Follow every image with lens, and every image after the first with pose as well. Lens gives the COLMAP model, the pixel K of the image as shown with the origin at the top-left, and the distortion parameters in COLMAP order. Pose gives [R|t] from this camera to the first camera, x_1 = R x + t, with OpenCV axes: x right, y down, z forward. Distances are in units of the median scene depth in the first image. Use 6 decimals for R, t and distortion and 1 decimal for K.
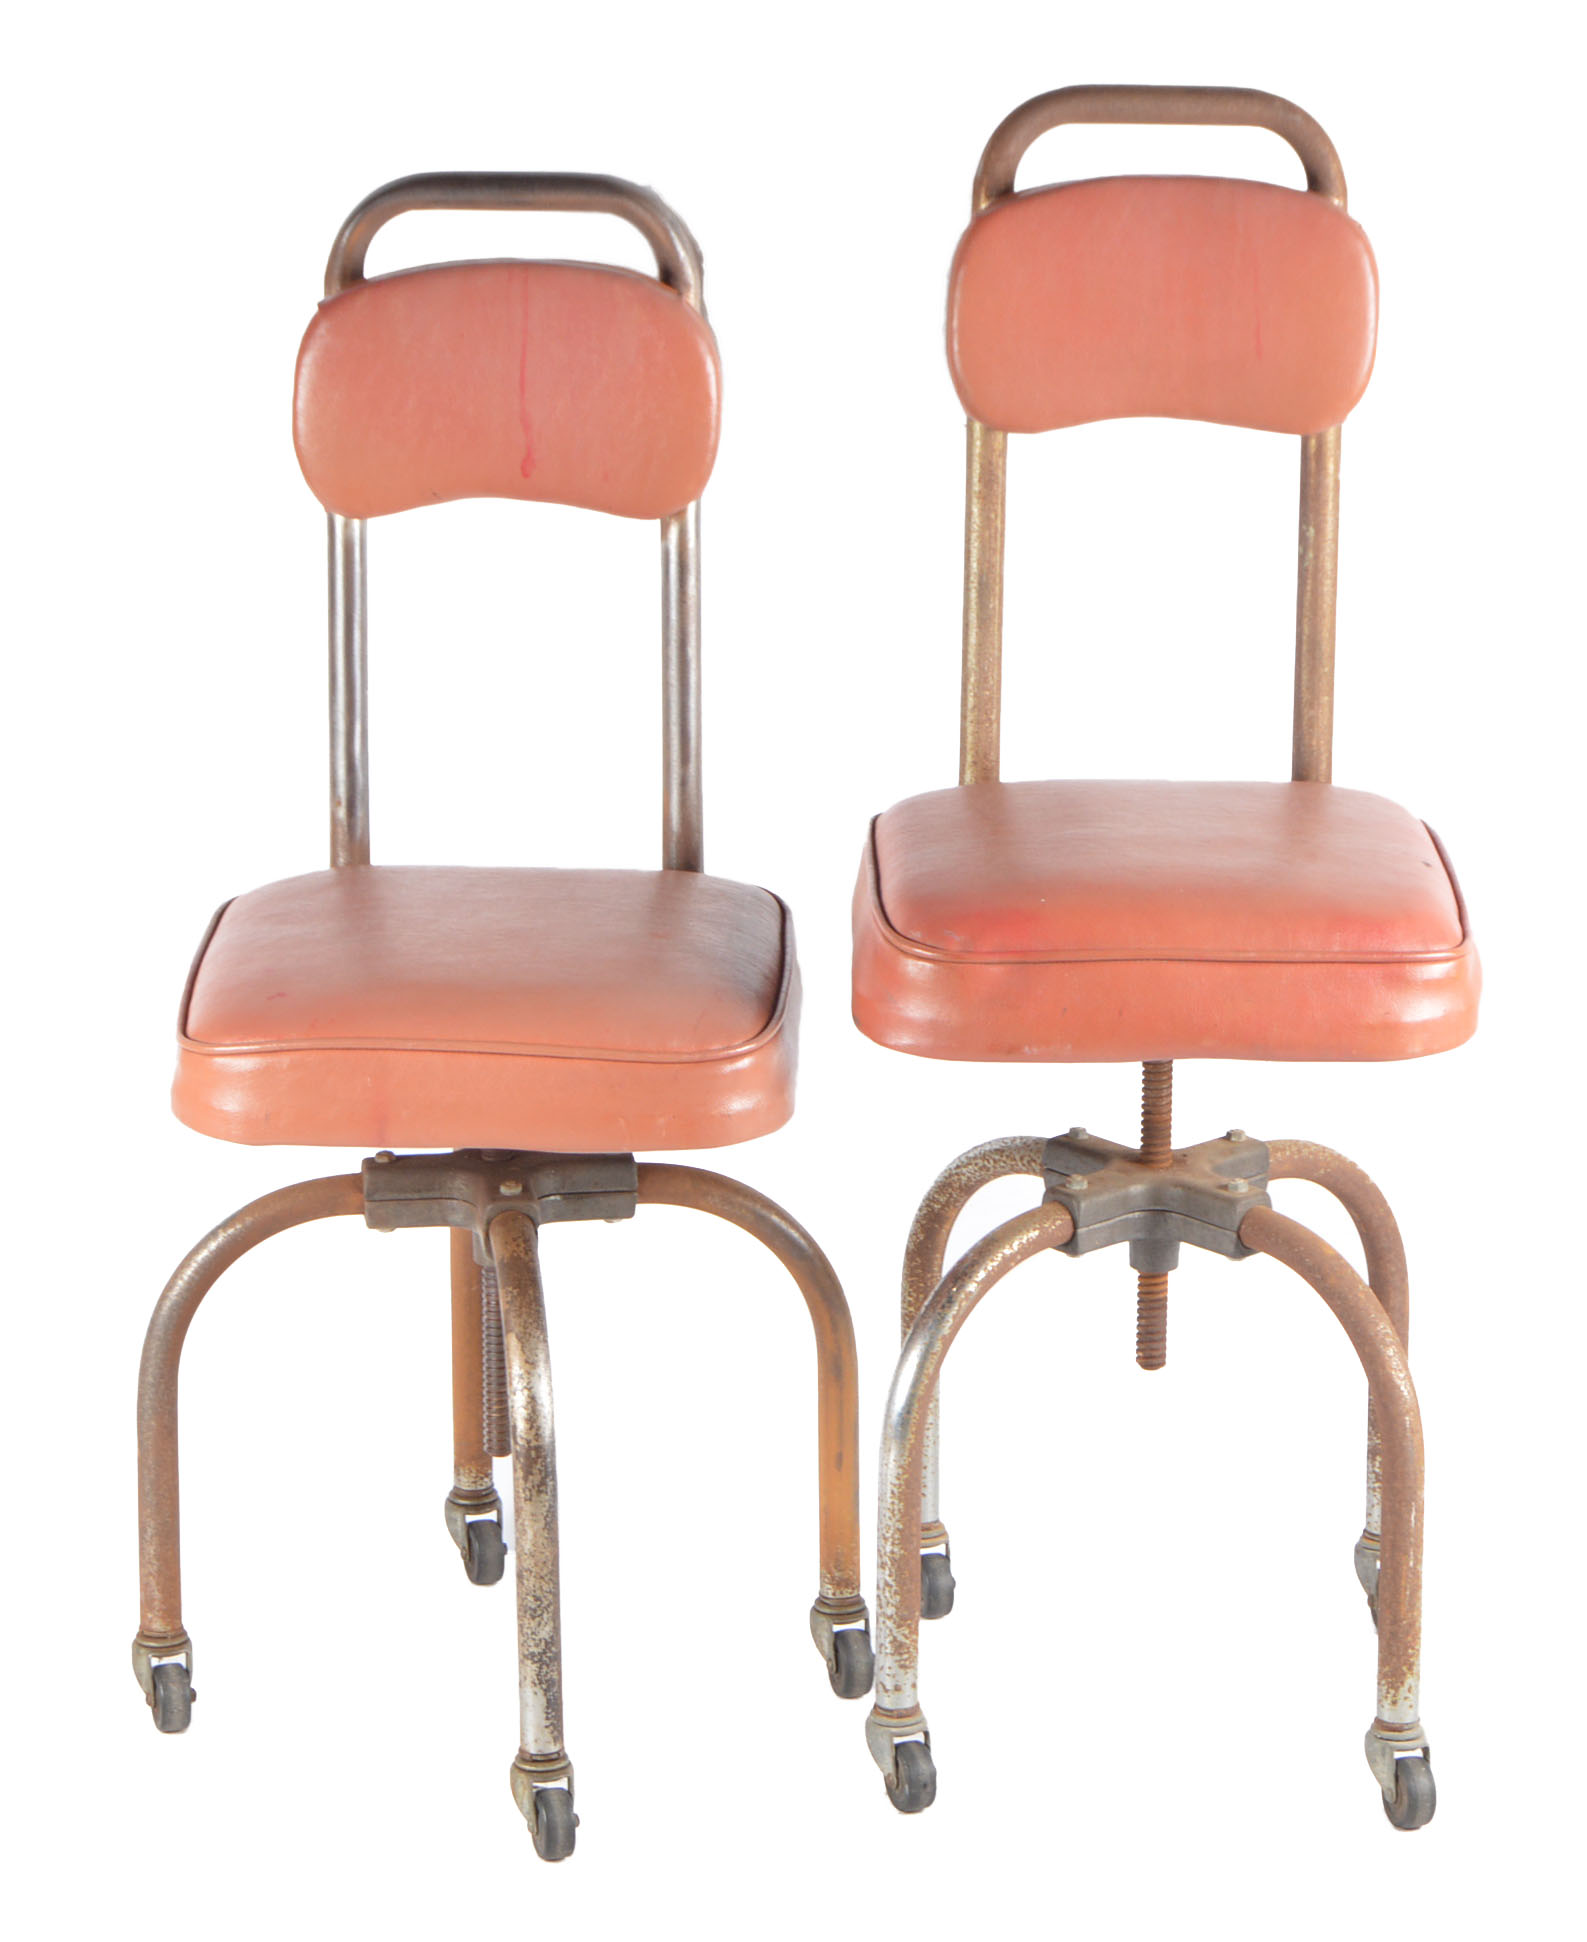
lens RADIAL K [[6136.2, 0, 793.5], [0, 6136.2, 971.0], [0, 0, 1]] dist [-0.039362, -1.272203]
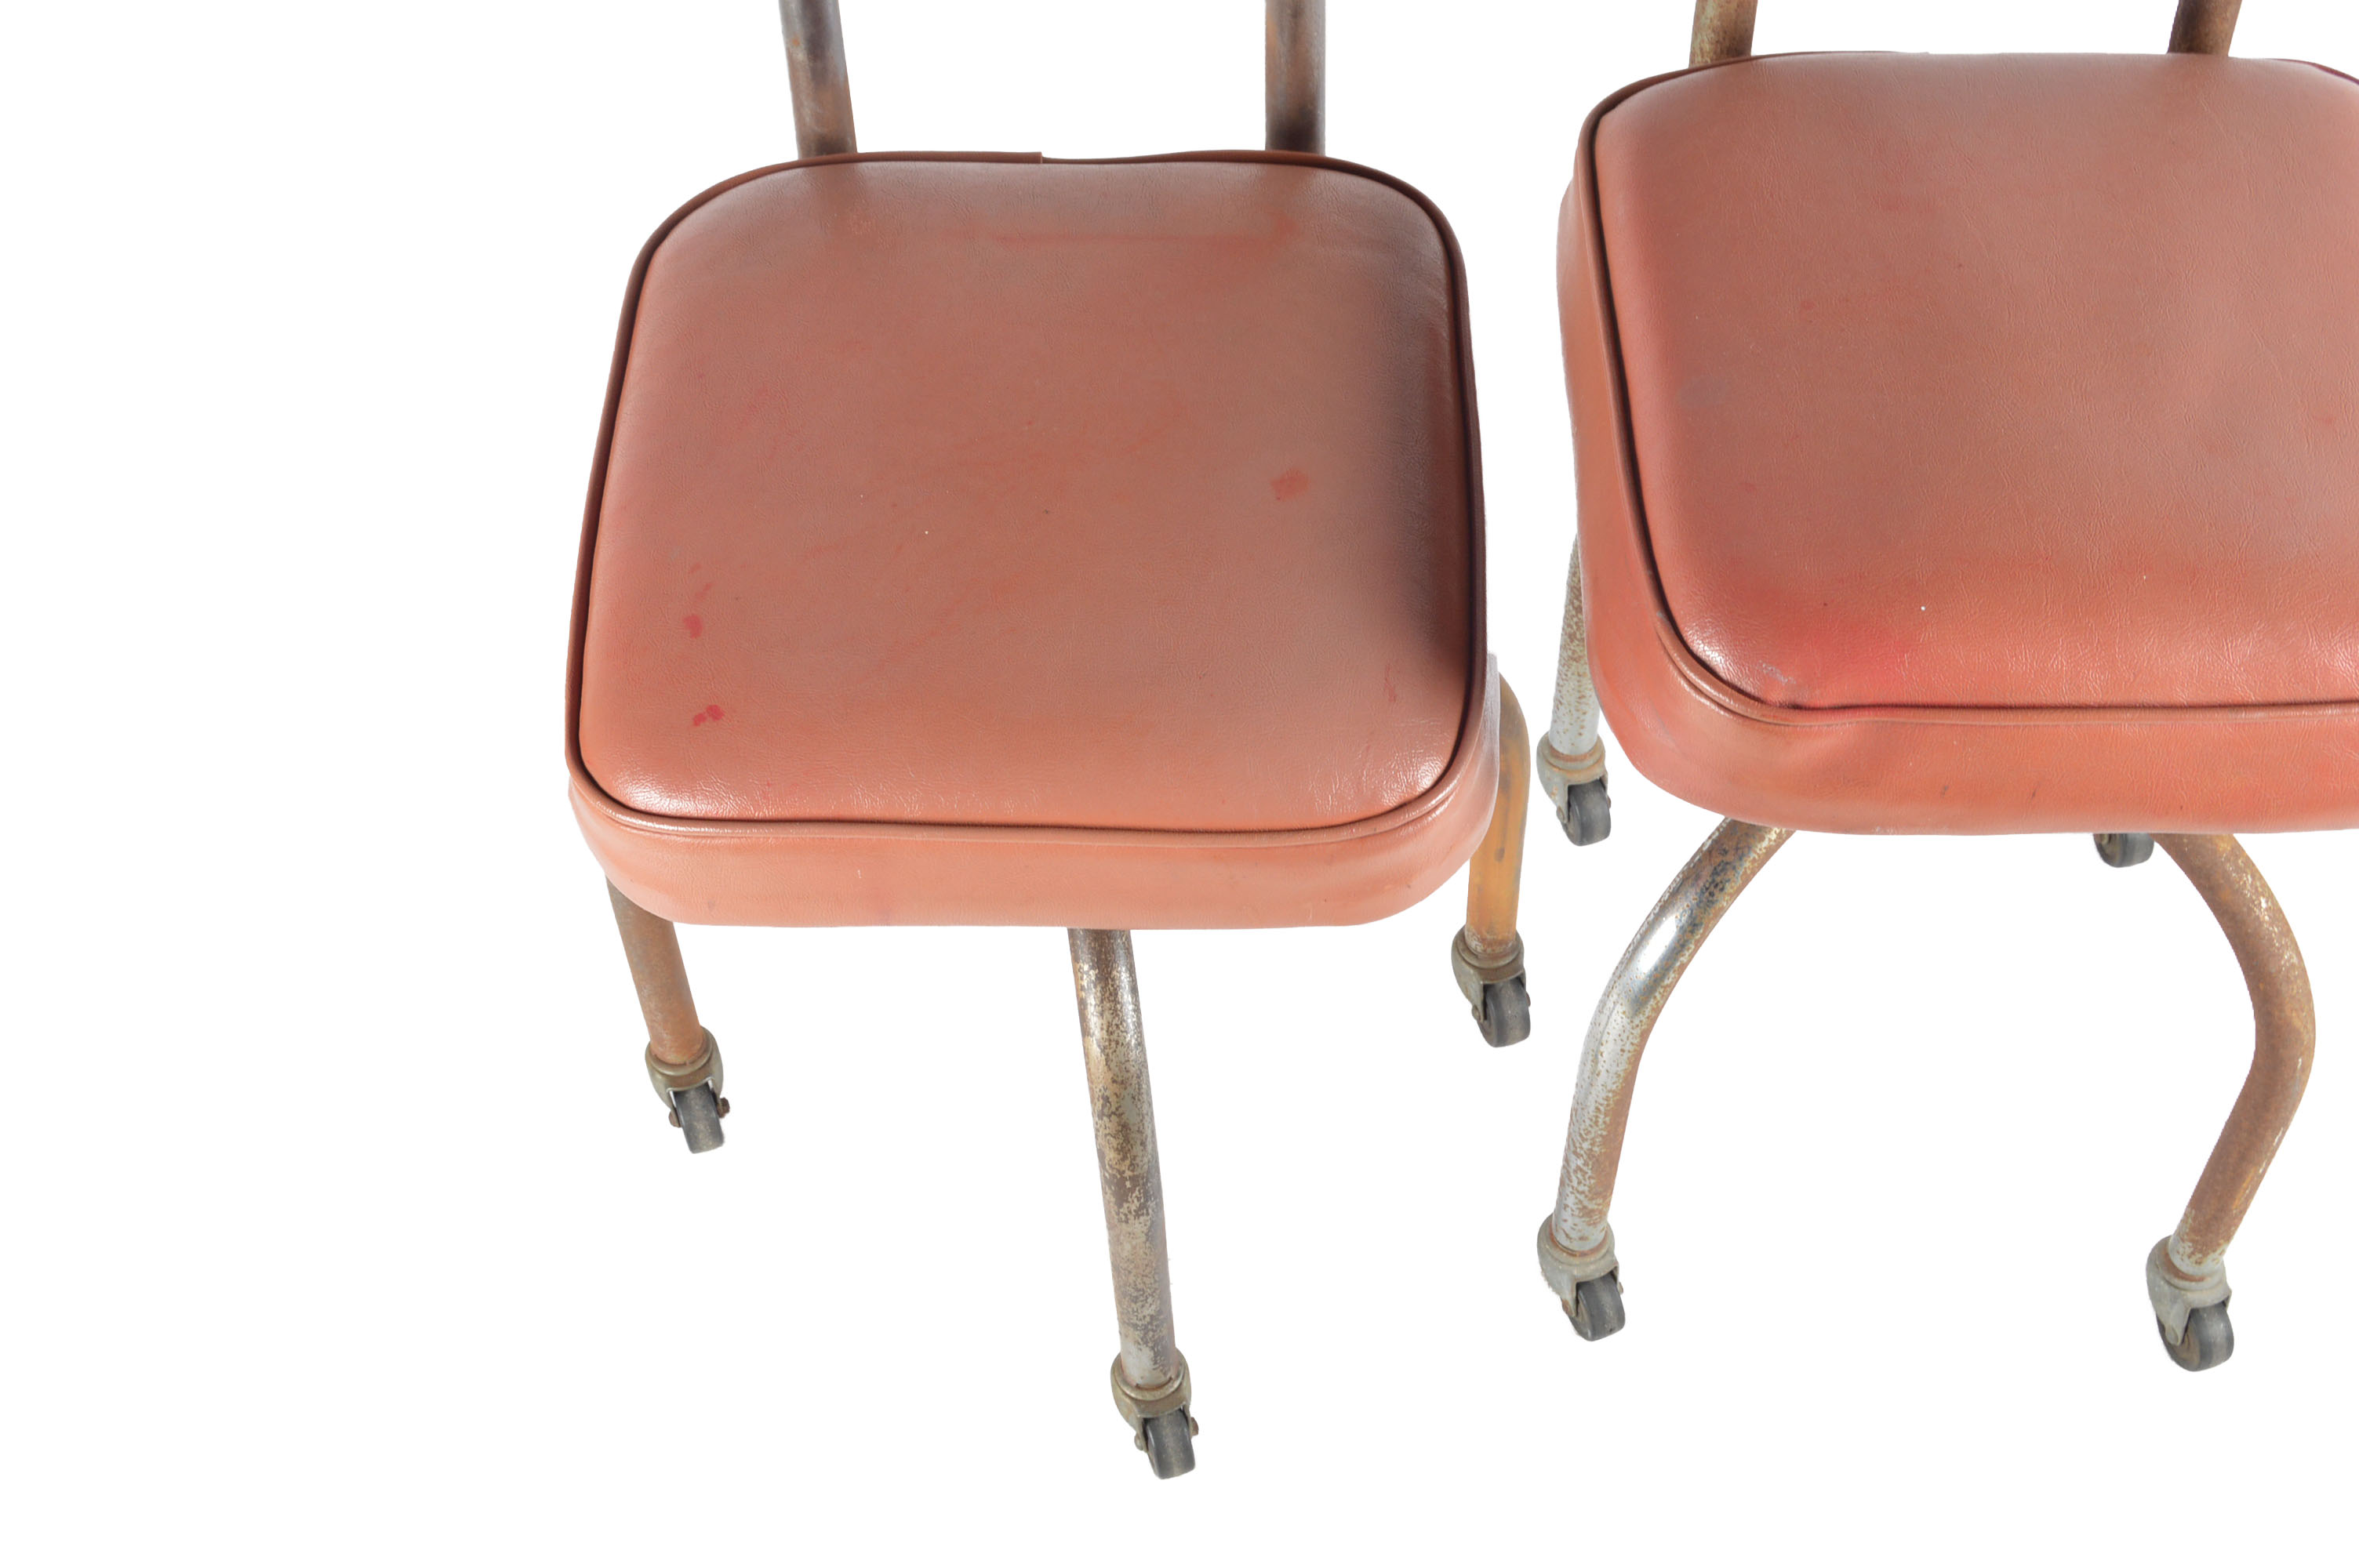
lens RADIAL K [[3155.5, 0, 1179.5], [0, 3155.5, 784.0], [0, 0, 1]] dist [-0.067169, 0.088634]
pose [[0.999693, -0.018406, -0.016608, -0.027447], [0.024710, 0.793745, 0.607748, -0.179162], [0.001996, -0.607972, 0.793956, 0.686704]]
